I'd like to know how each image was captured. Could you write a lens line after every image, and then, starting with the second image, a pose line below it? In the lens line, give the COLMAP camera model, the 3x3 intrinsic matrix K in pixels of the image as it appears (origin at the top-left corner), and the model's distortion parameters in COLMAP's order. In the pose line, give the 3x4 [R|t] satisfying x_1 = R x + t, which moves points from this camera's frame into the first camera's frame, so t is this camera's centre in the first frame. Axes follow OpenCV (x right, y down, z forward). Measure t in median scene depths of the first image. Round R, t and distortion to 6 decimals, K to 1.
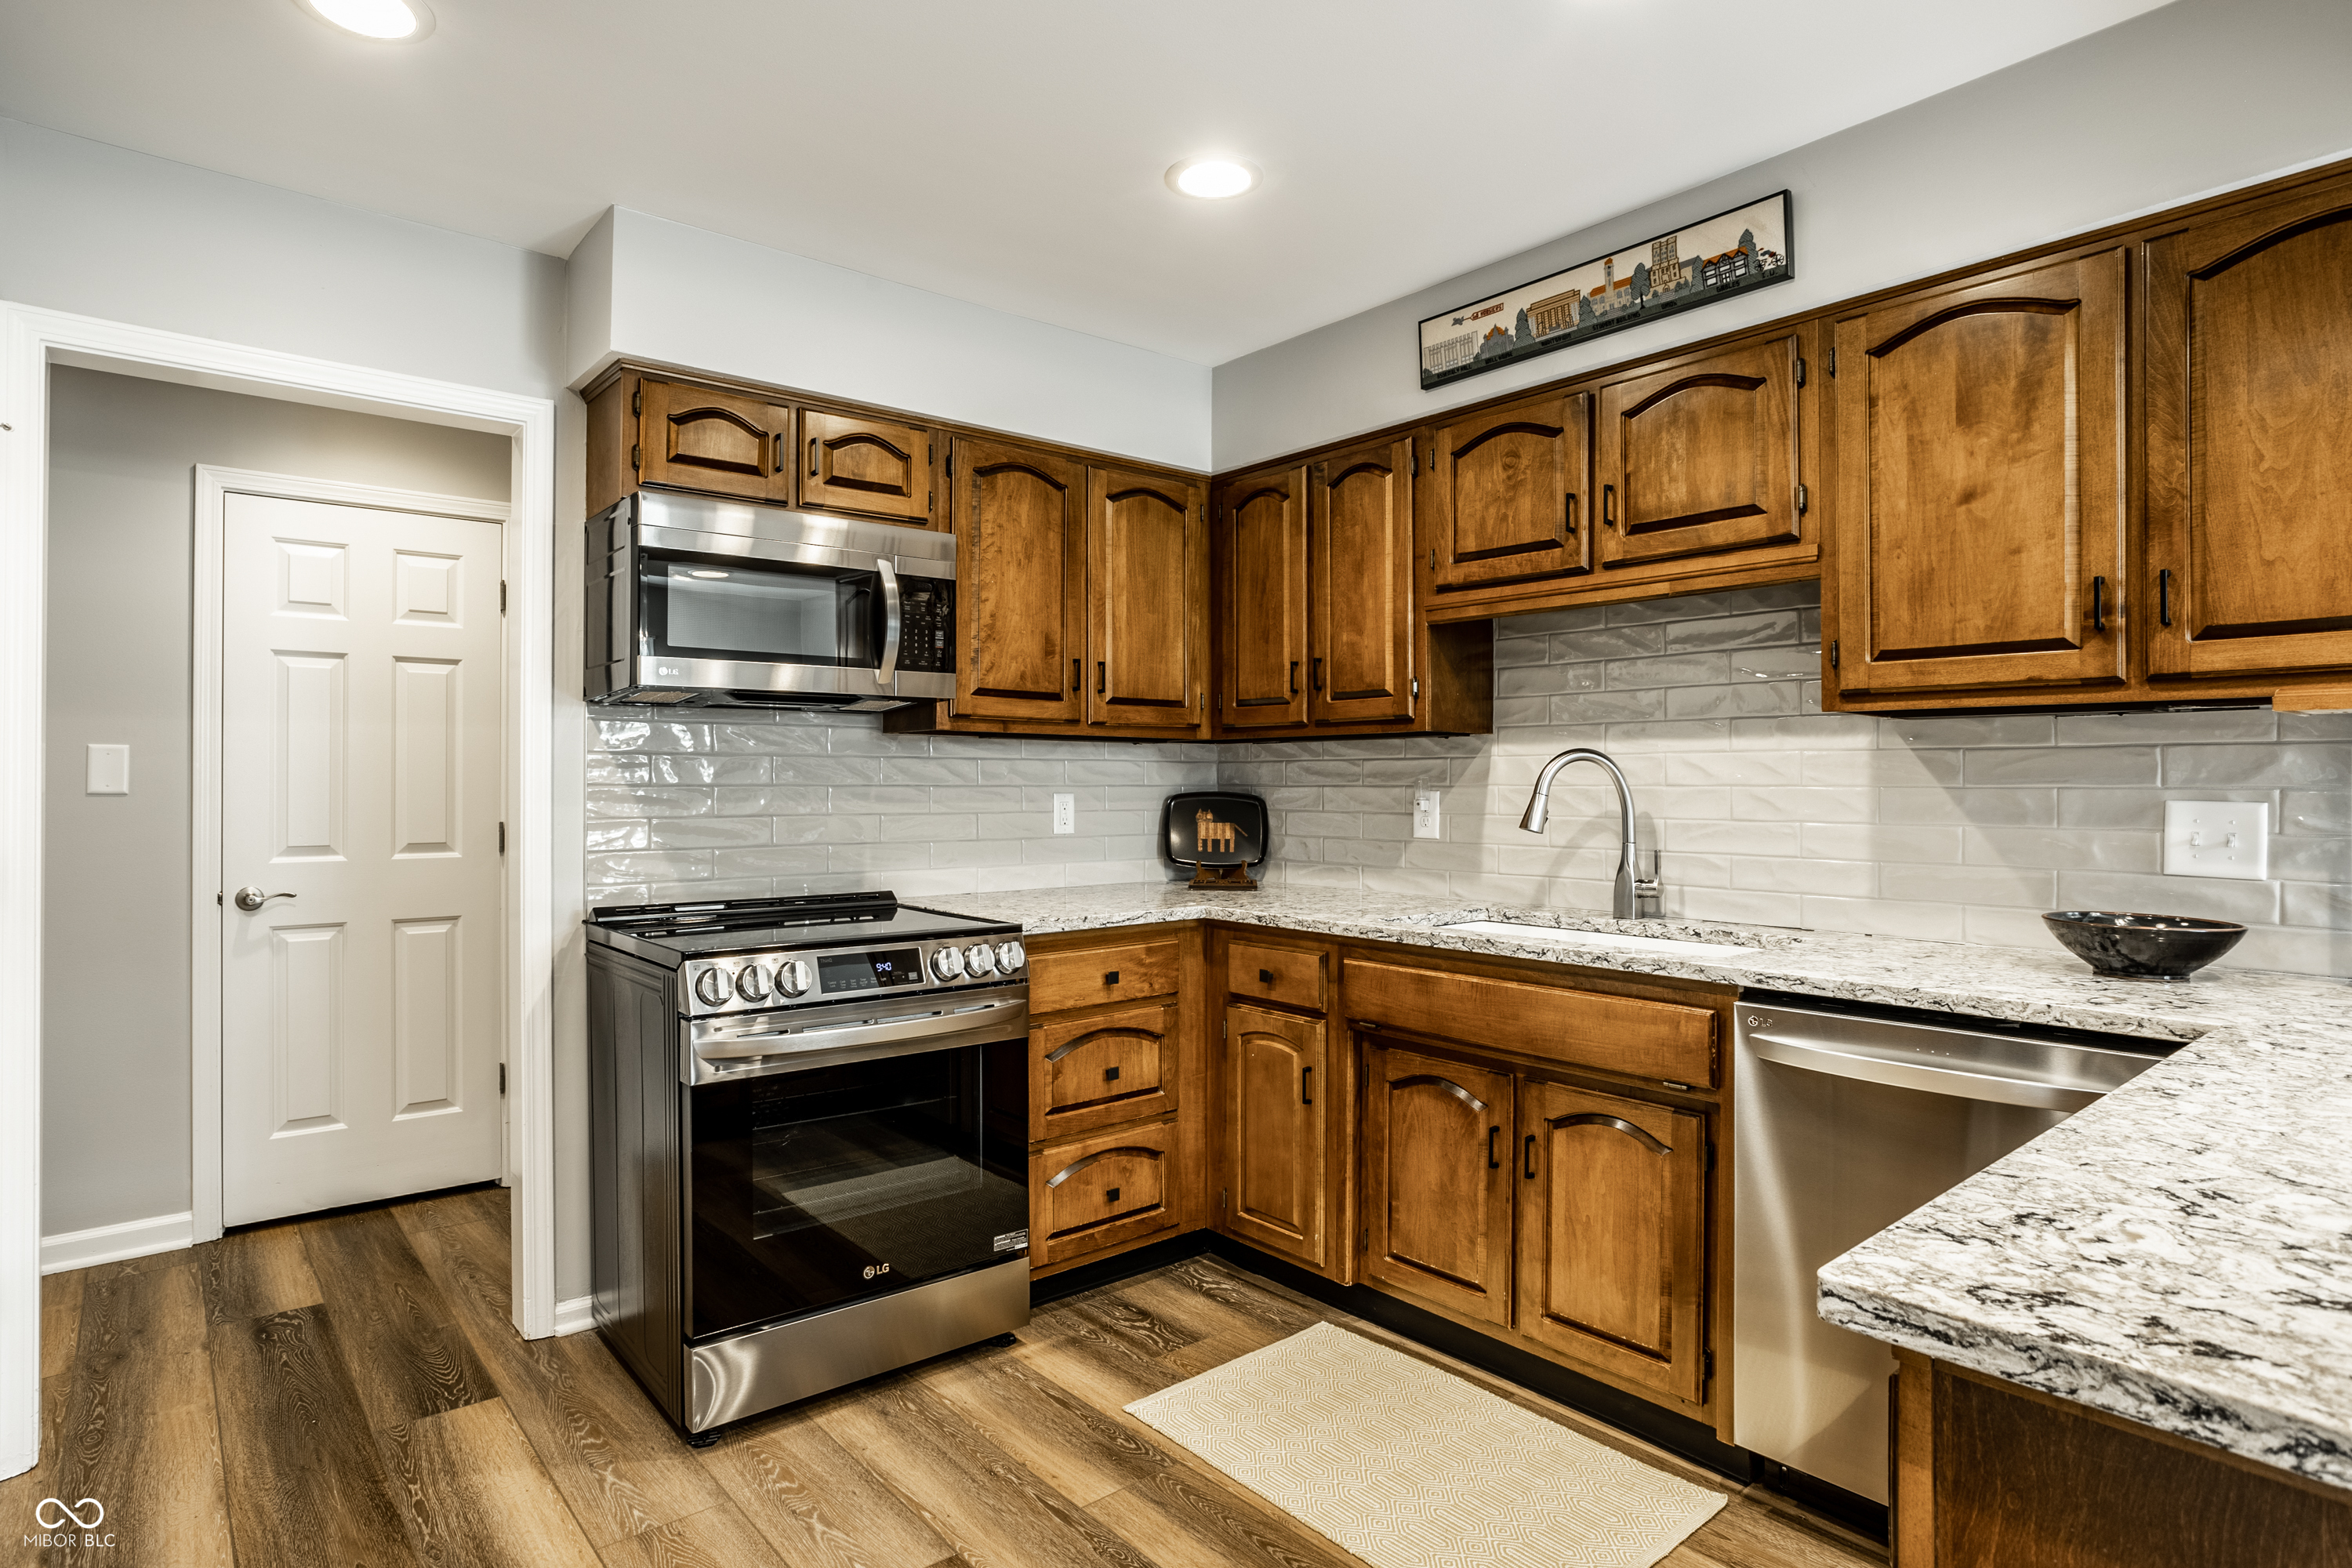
lens RADIAL K [[1265.6, 0, 1176.0], [0, 1265.6, 784.0], [0, 0, 1]] dist [-0.066550, 0.042645]
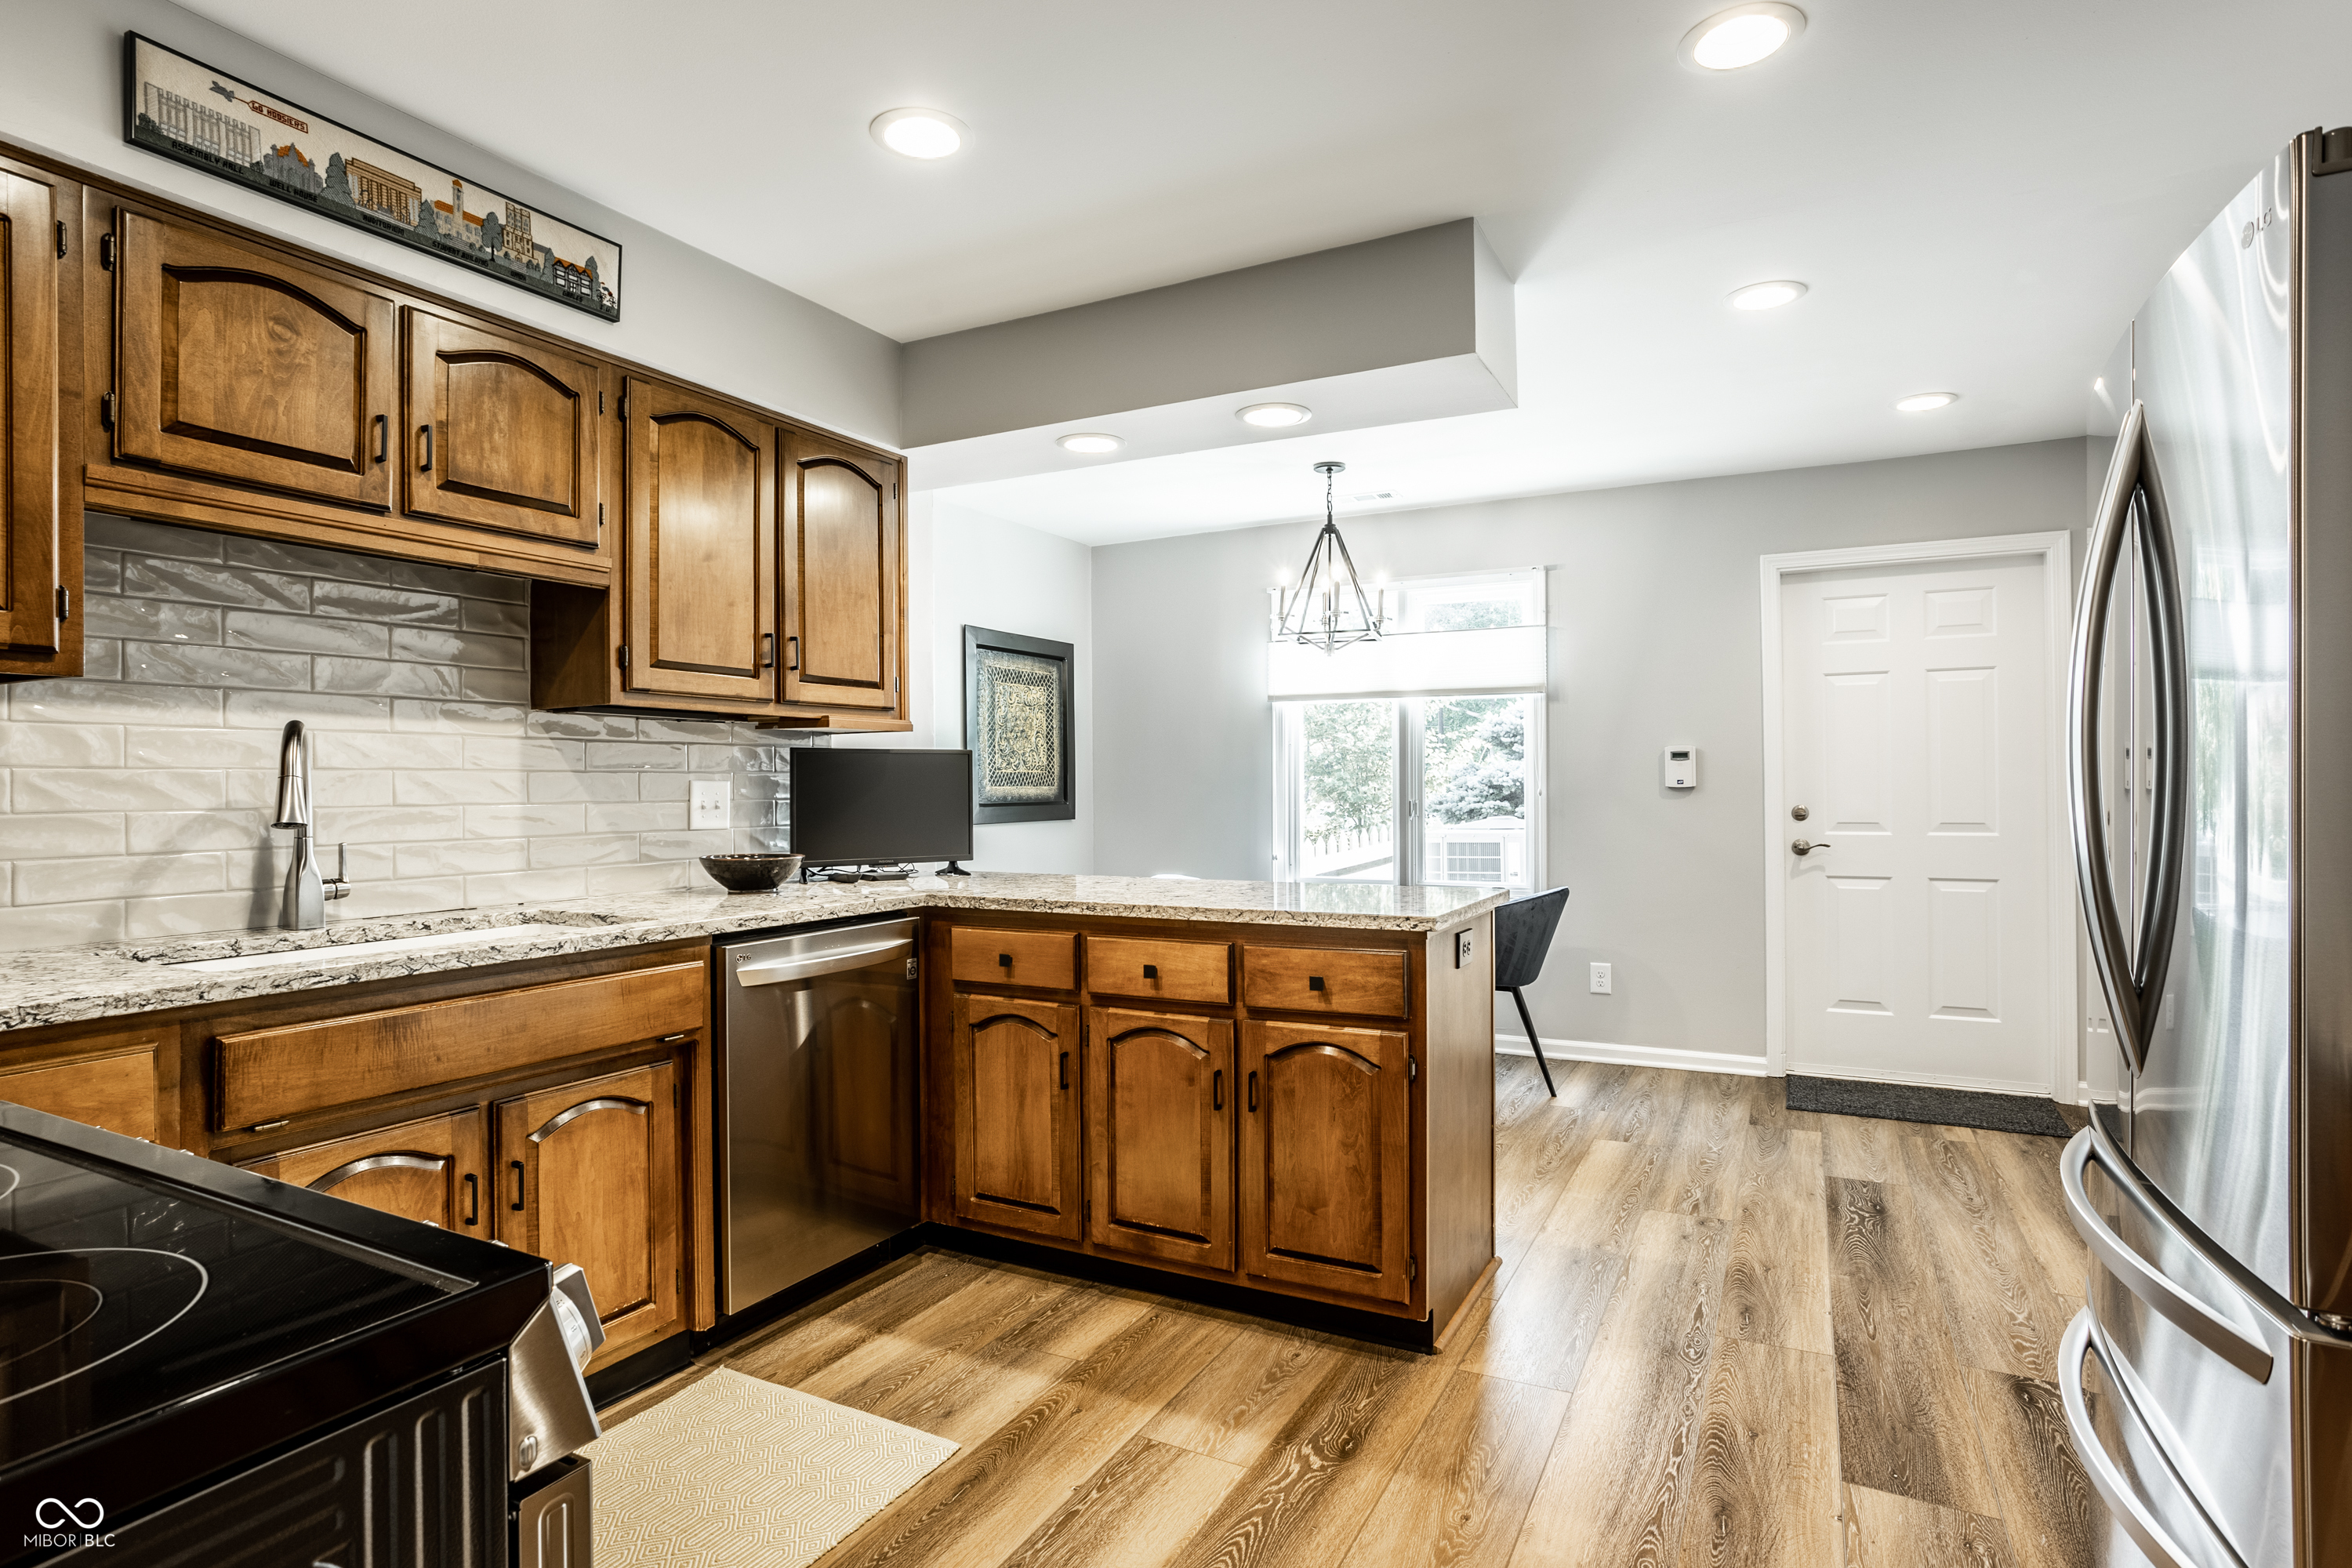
lens RADIAL K [[1277.8, 0, 1163.5], [0, 1277.8, 783.9], [0, 0, 1]] dist [-0.055630, 0.036975]
pose [[-0.394932, 0.000402, 0.918710, -0.652454], [0.005623, 0.999982, 0.001979, 0.014032], [-0.918693, 0.005948, -0.394927, 0.850741]]
